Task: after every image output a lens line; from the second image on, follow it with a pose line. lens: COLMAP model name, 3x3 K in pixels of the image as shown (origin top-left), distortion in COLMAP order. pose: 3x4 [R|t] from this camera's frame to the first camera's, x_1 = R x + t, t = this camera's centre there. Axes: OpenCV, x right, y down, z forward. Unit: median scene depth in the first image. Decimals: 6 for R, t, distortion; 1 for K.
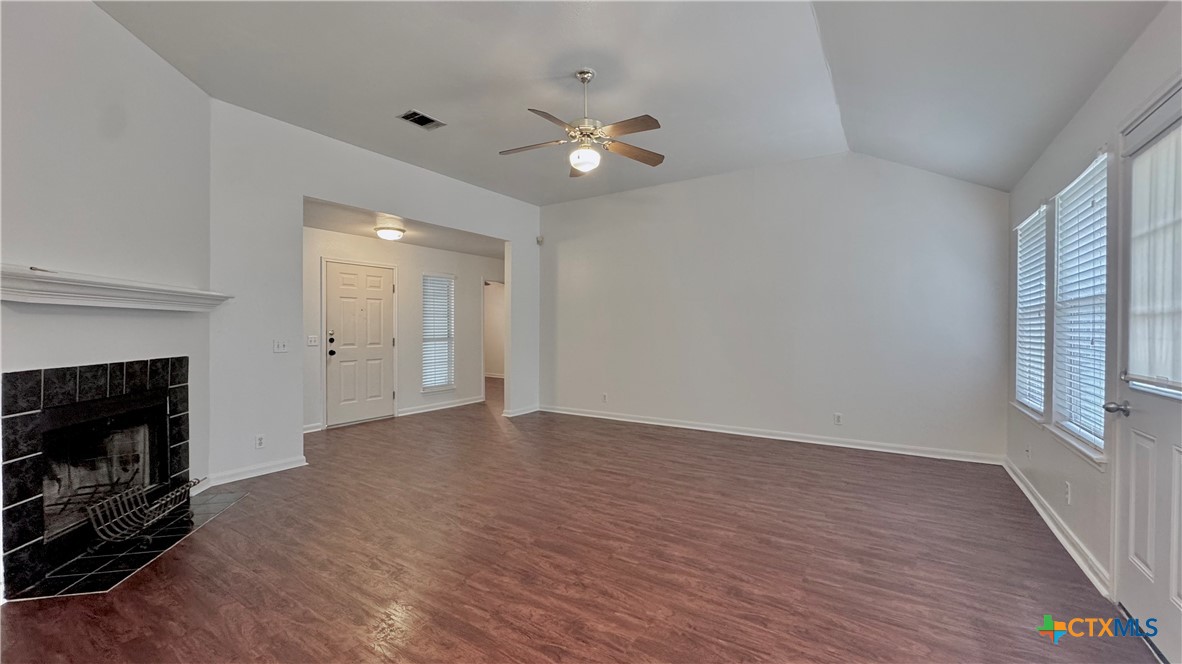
lens RADIAL K [[471.4, 0, 587.7], [0, 471.4, 332.2], [0, 0, 1]] dist [-0.012983, 0.000039]
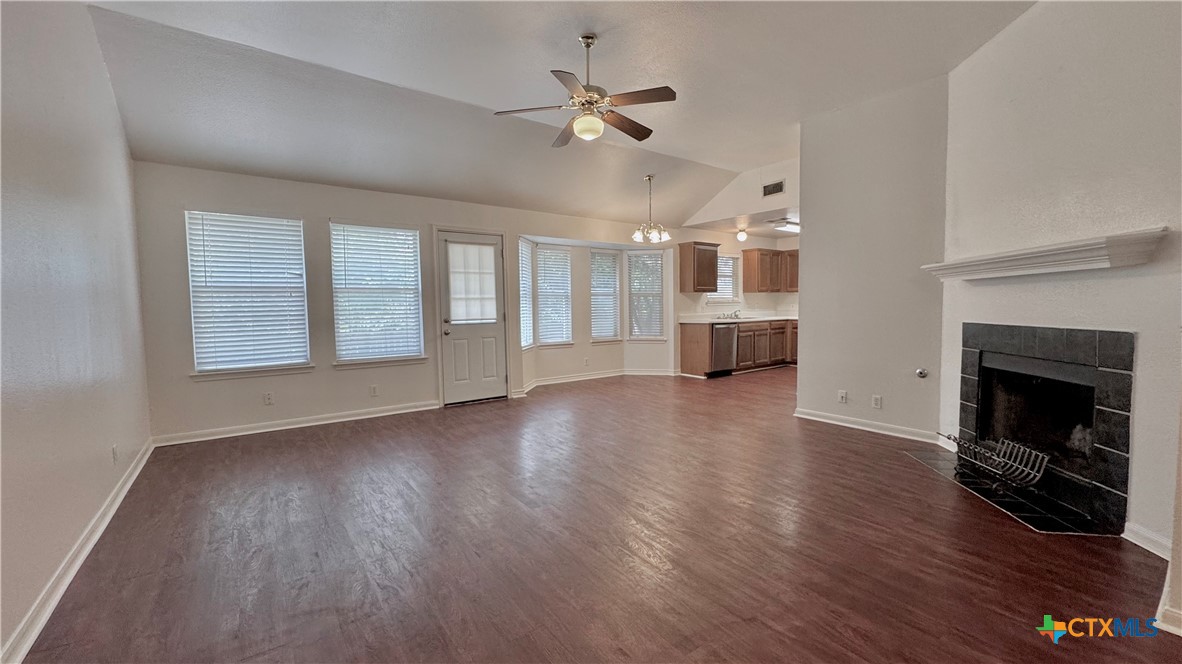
lens RADIAL K [[471.4, 0, 587.7], [0, 471.4, 332.2], [0, 0, 1]] dist [-0.012983, 0.000039]
pose [[-0.935525, -0.010413, 0.353106, -0.404290], [0.013975, 0.997692, 0.066445, -0.007016], [-0.352983, 0.067095, -0.933221, 2.215841]]
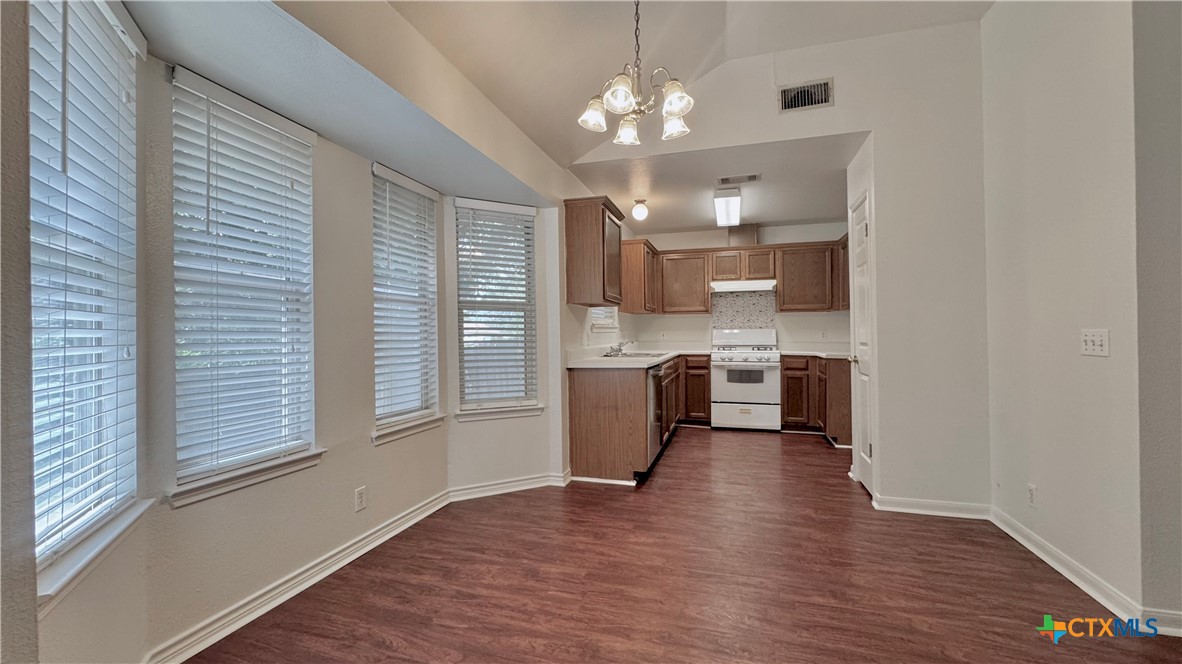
lens RADIAL K [[471.4, 0, 587.7], [0, 471.4, 332.2], [0, 0, 1]] dist [-0.012983, 0.000039]
pose [[-0.958259, 0.007680, -0.285797, 0.351044], [0.006903, 0.999969, 0.003724, 0.025658], [0.285817, 0.001596, -0.958283, 0.759726]]
